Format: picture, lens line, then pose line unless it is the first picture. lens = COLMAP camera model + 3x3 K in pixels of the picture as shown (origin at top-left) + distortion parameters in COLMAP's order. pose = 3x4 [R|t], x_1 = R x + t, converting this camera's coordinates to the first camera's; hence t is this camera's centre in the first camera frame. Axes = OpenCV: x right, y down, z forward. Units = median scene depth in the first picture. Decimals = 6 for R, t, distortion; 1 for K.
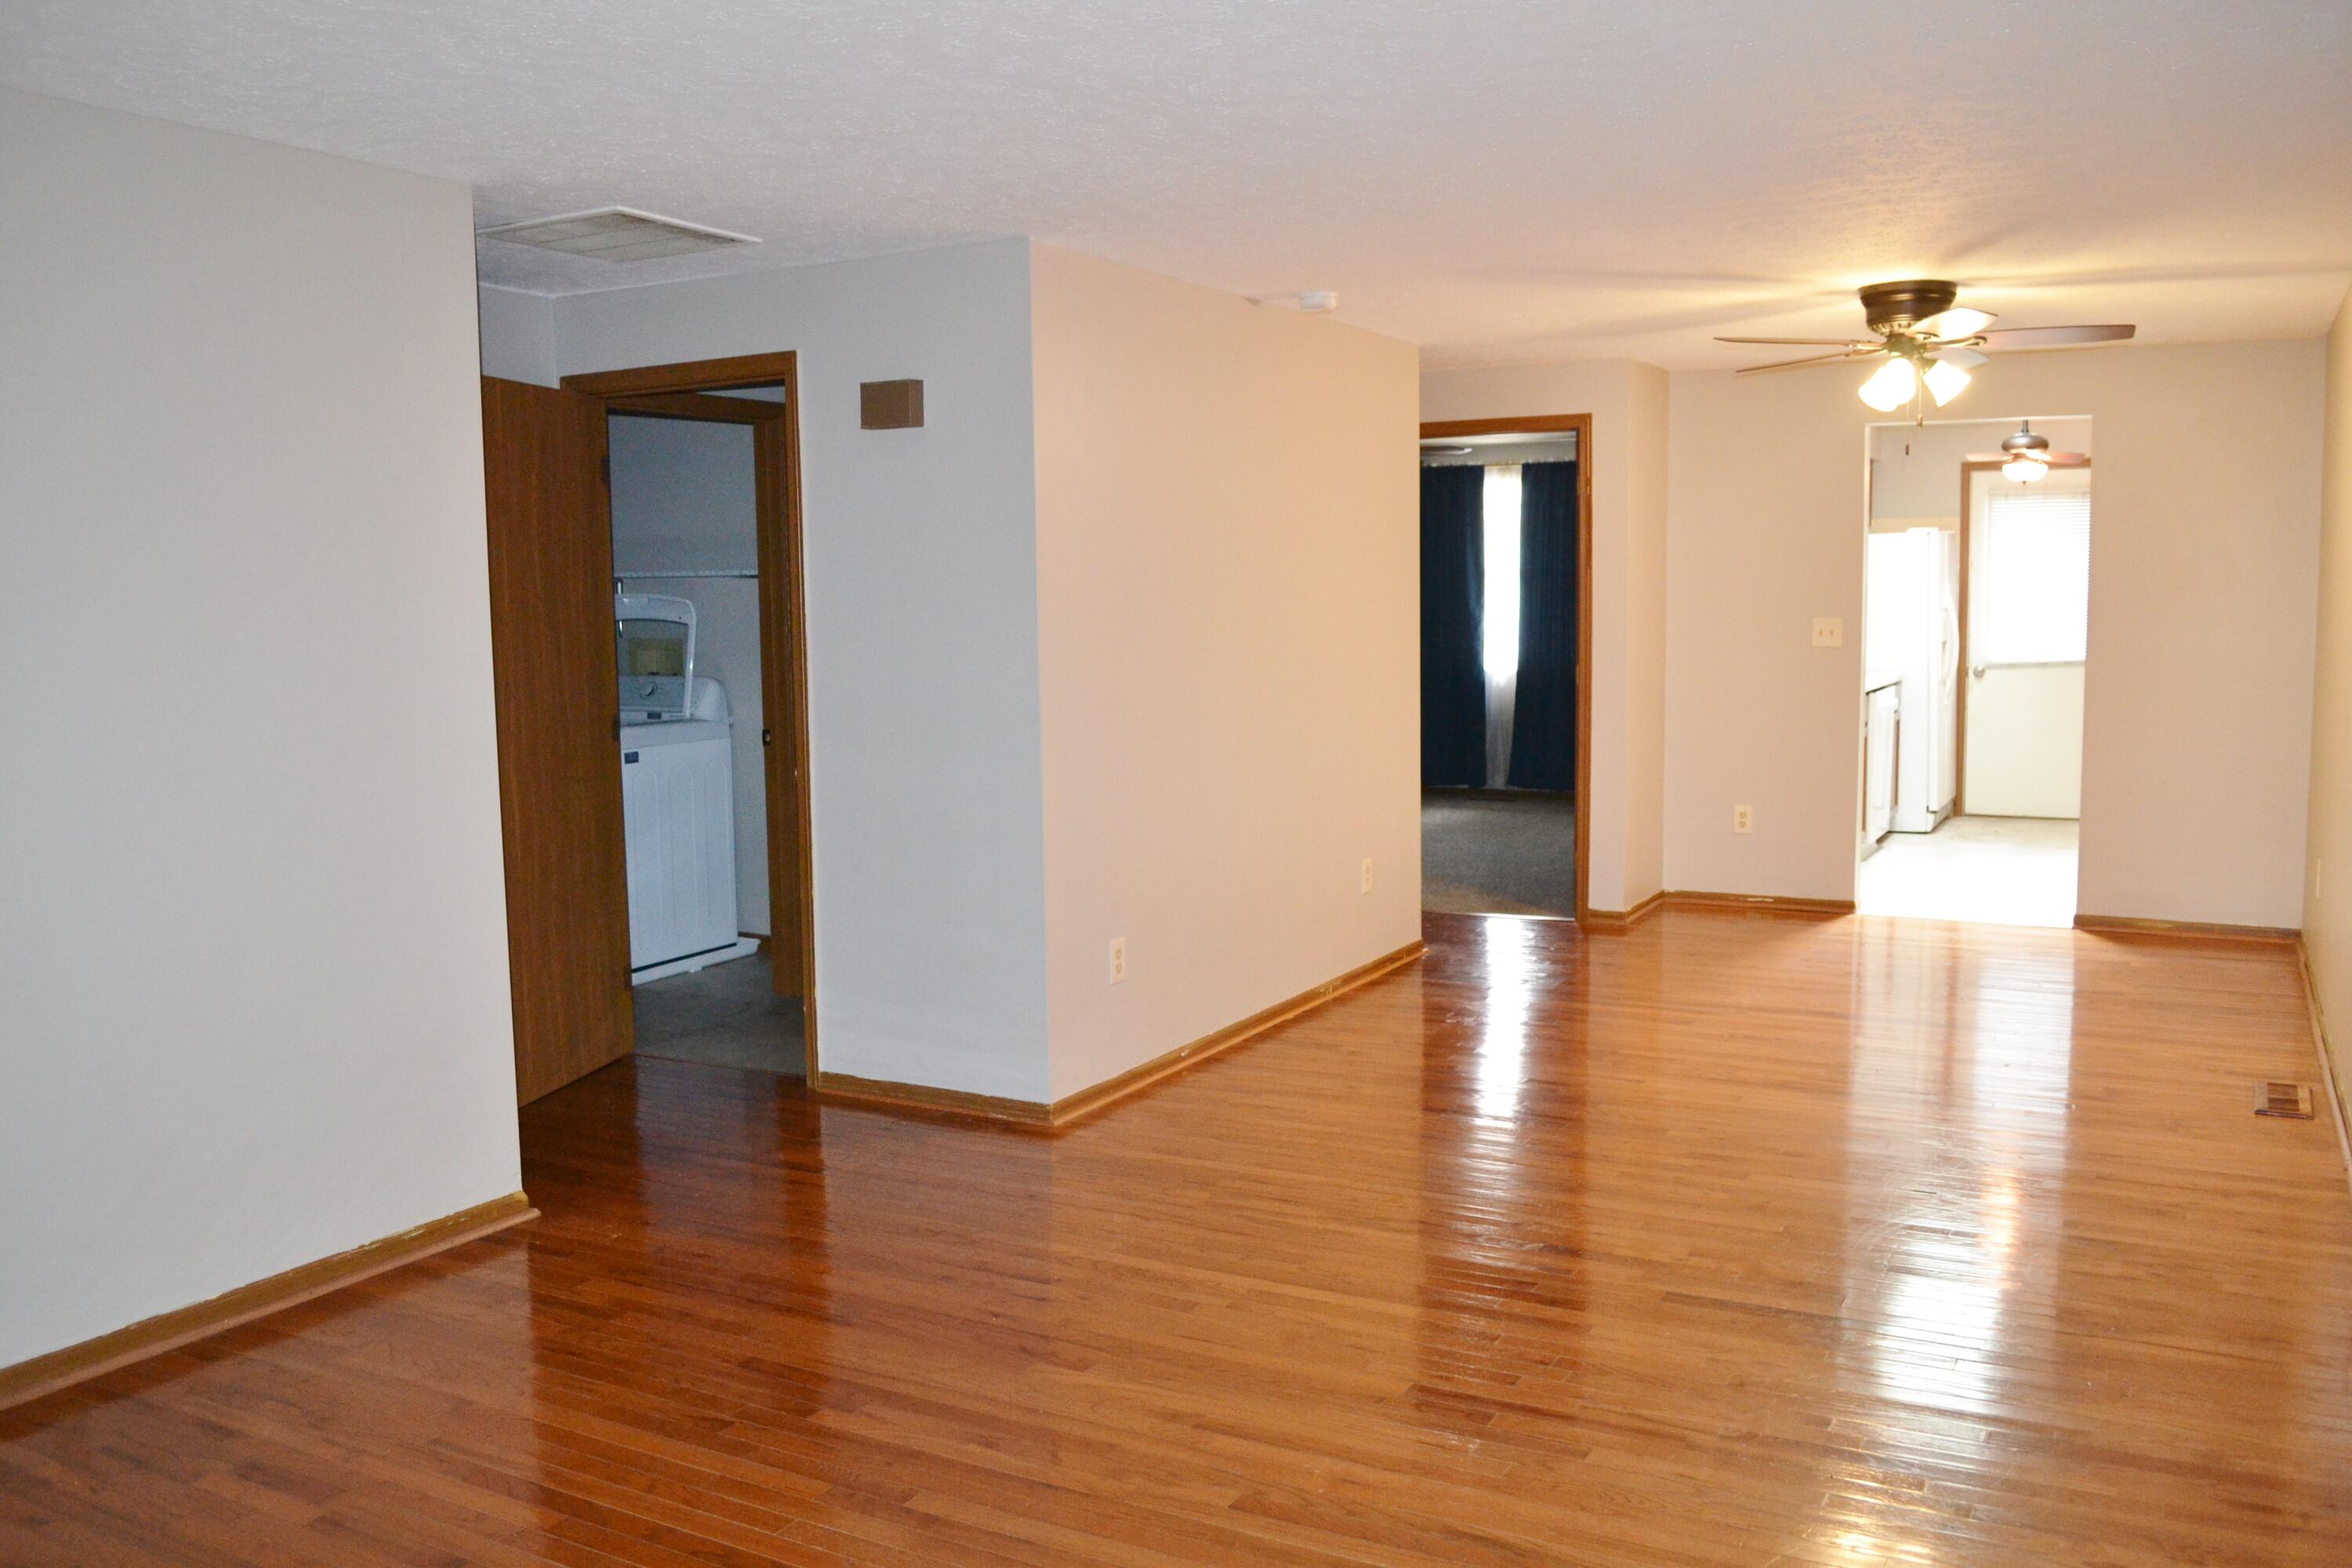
lens RADIAL K [[1901.3, 0, 1176.9], [0, 1901.3, 770.7], [0, 0, 1]] dist [-0.074589, 0.002832]
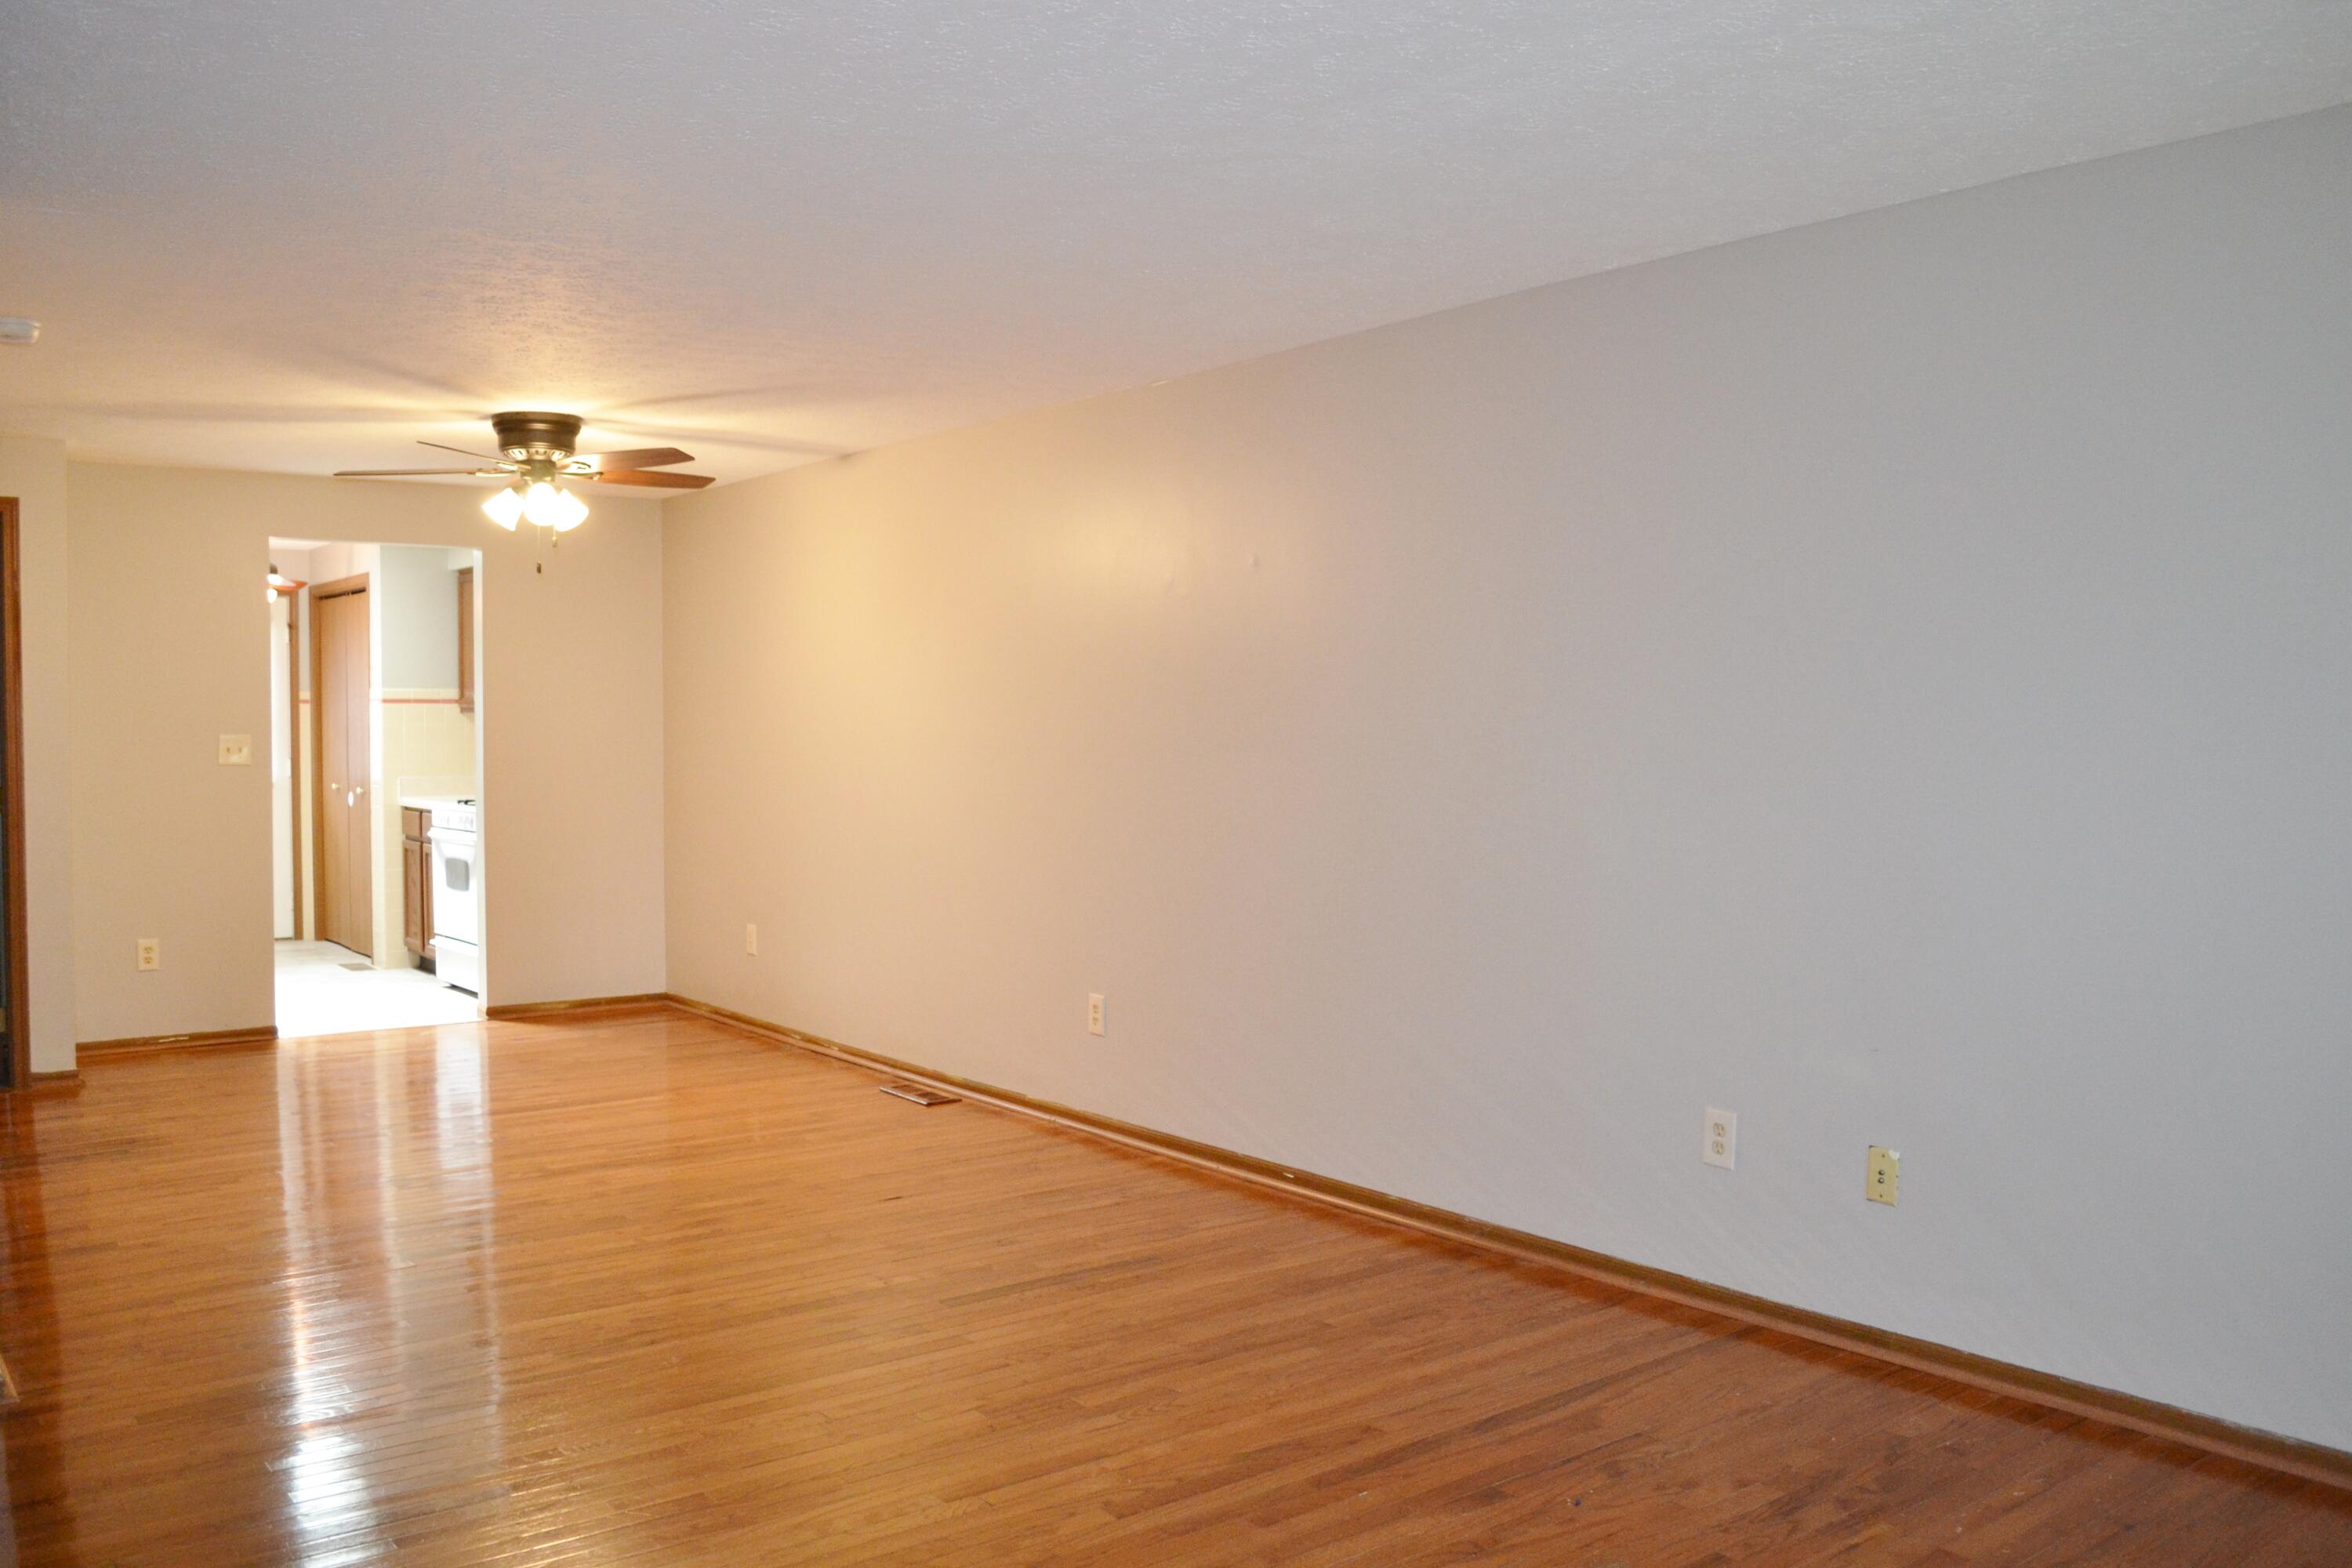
lens RADIAL K [[1901.3, 0, 1173.1], [0, 1901.3, 796.7], [0, 0, 1]] dist [-0.074589, 0.002832]
pose [[0.398342, -0.024058, 0.916922, -0.342938], [0.081353, 0.996643, -0.009193, -0.002000], [-0.913622, 0.078257, 0.398961, 0.190752]]
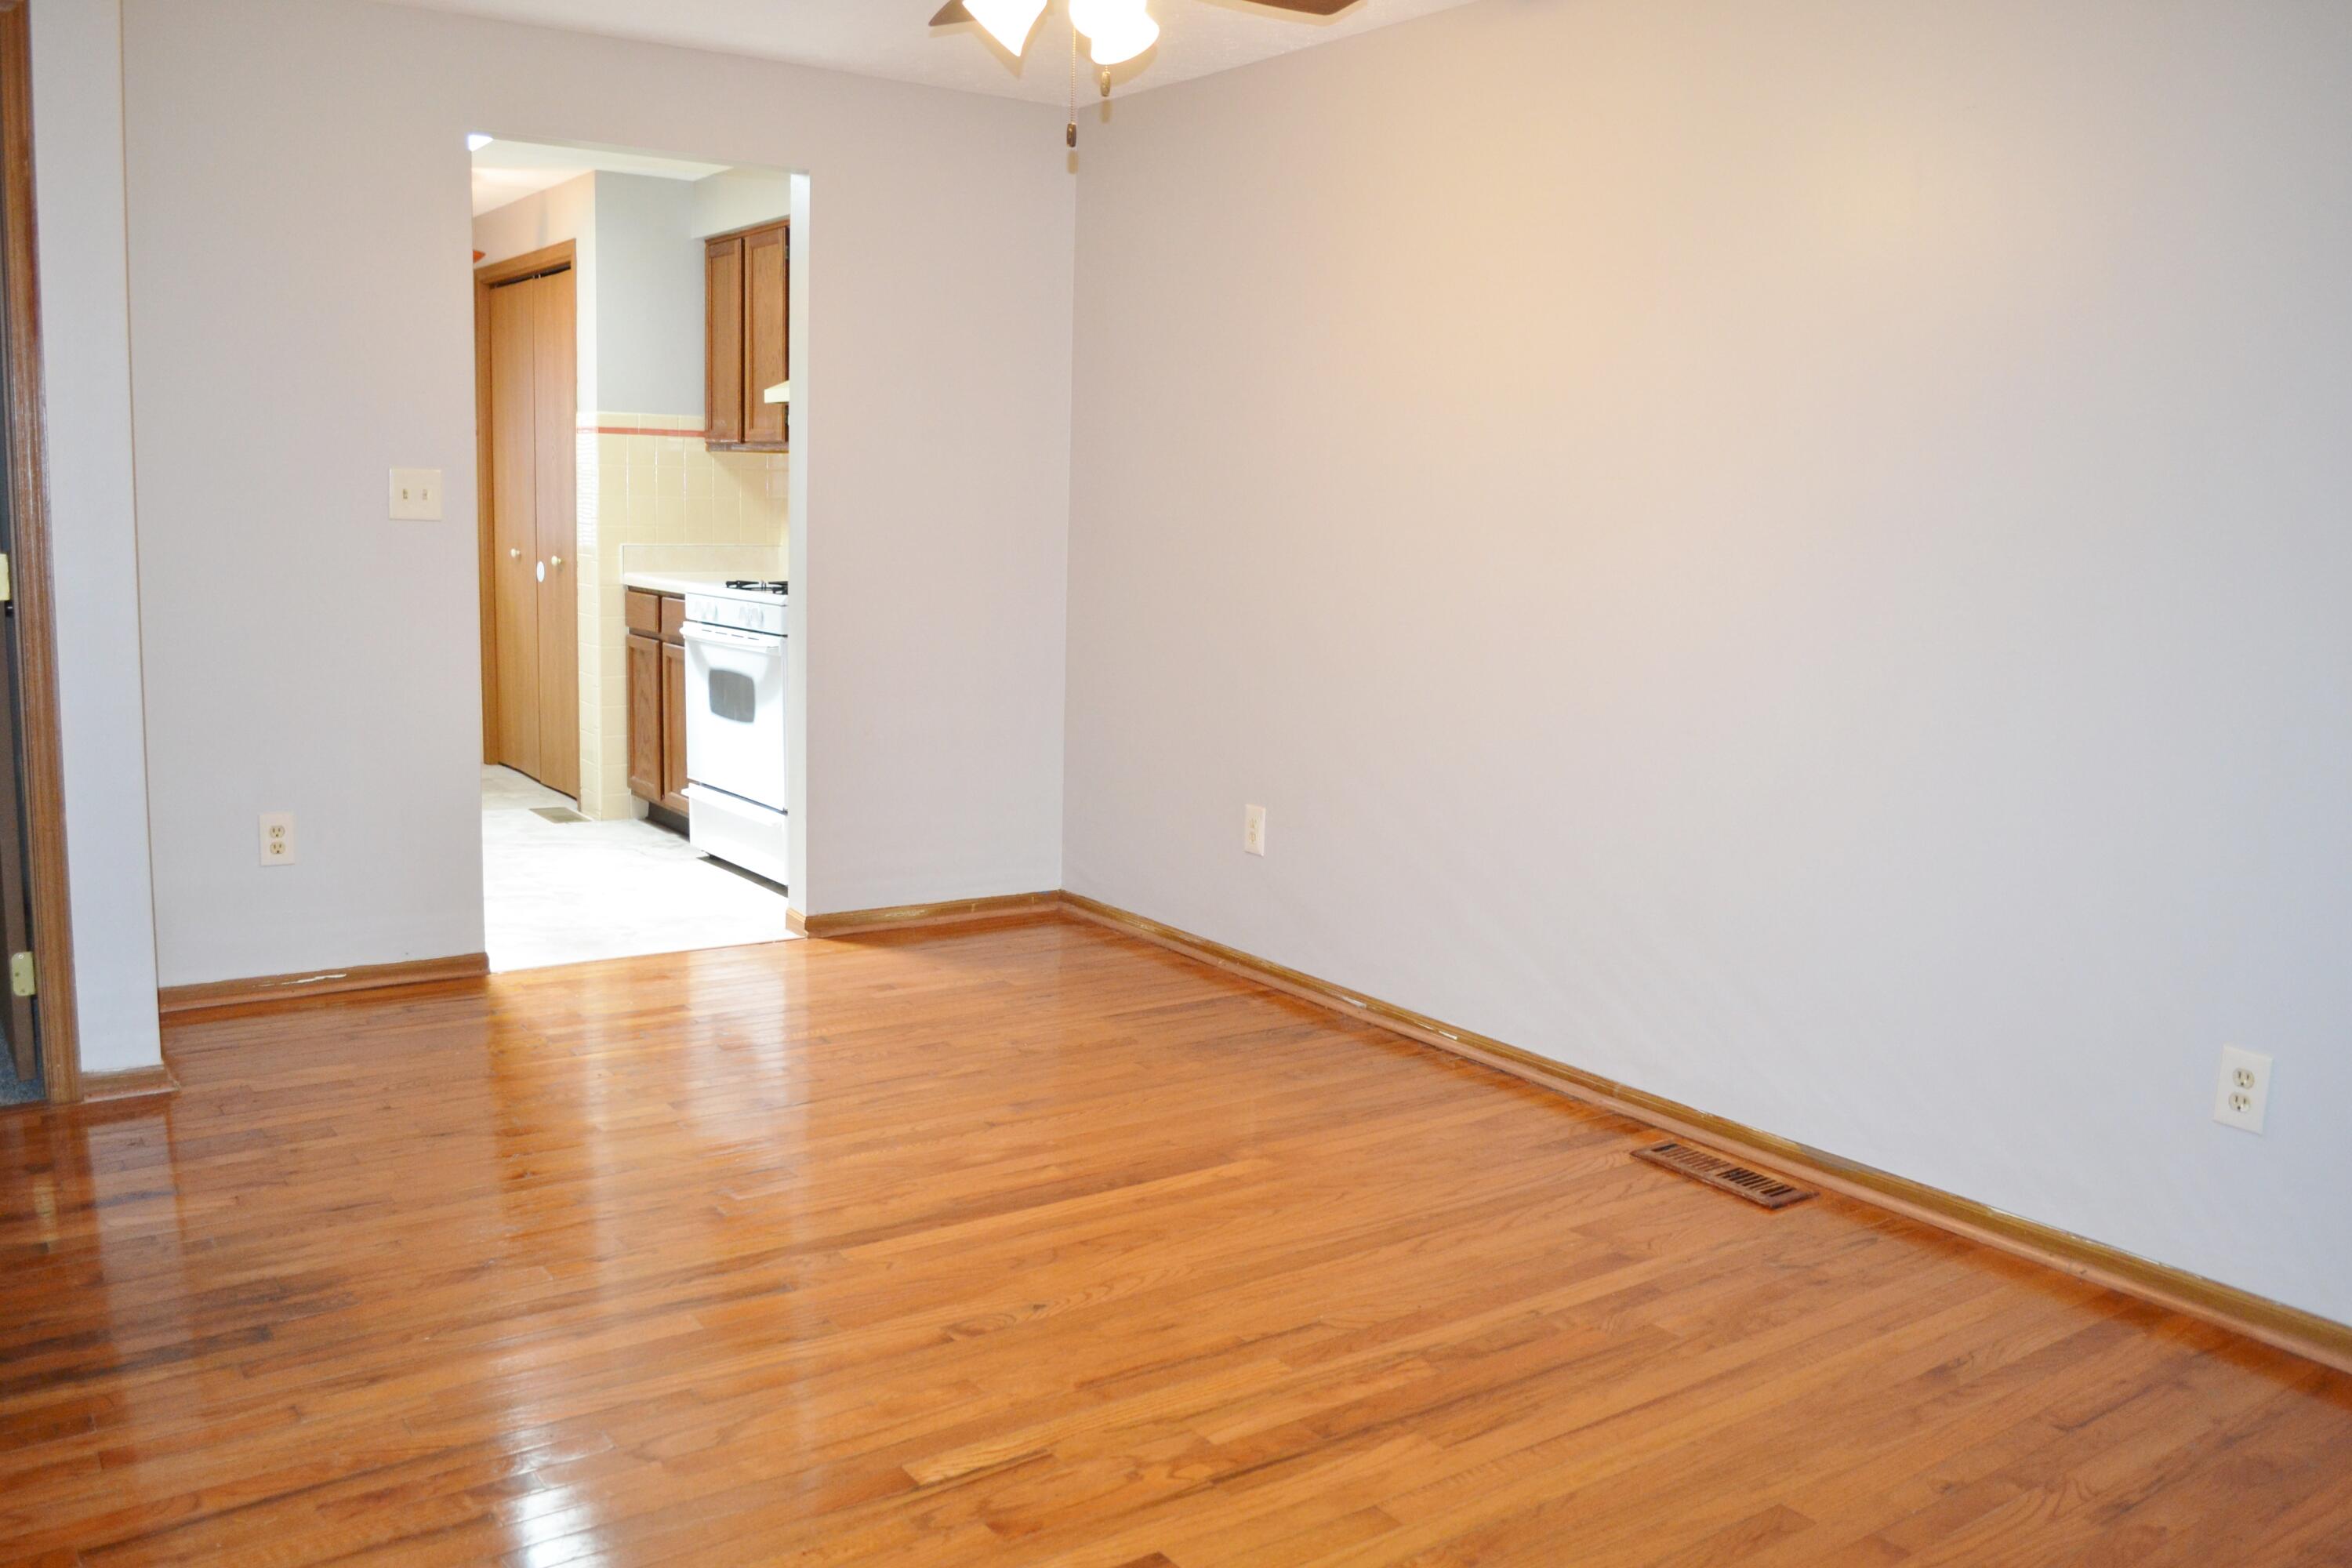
lens RADIAL K [[1901.3, 0, 1177.5], [0, 1901.3, 795.4], [0, 0, 1]] dist [-0.074589, 0.002832]
pose [[0.434195, -0.115729, 0.893354, -0.070566], [0.050589, 0.993281, 0.104087, -0.031084], [-0.899397, 0.000000, 0.437132, 0.559605]]
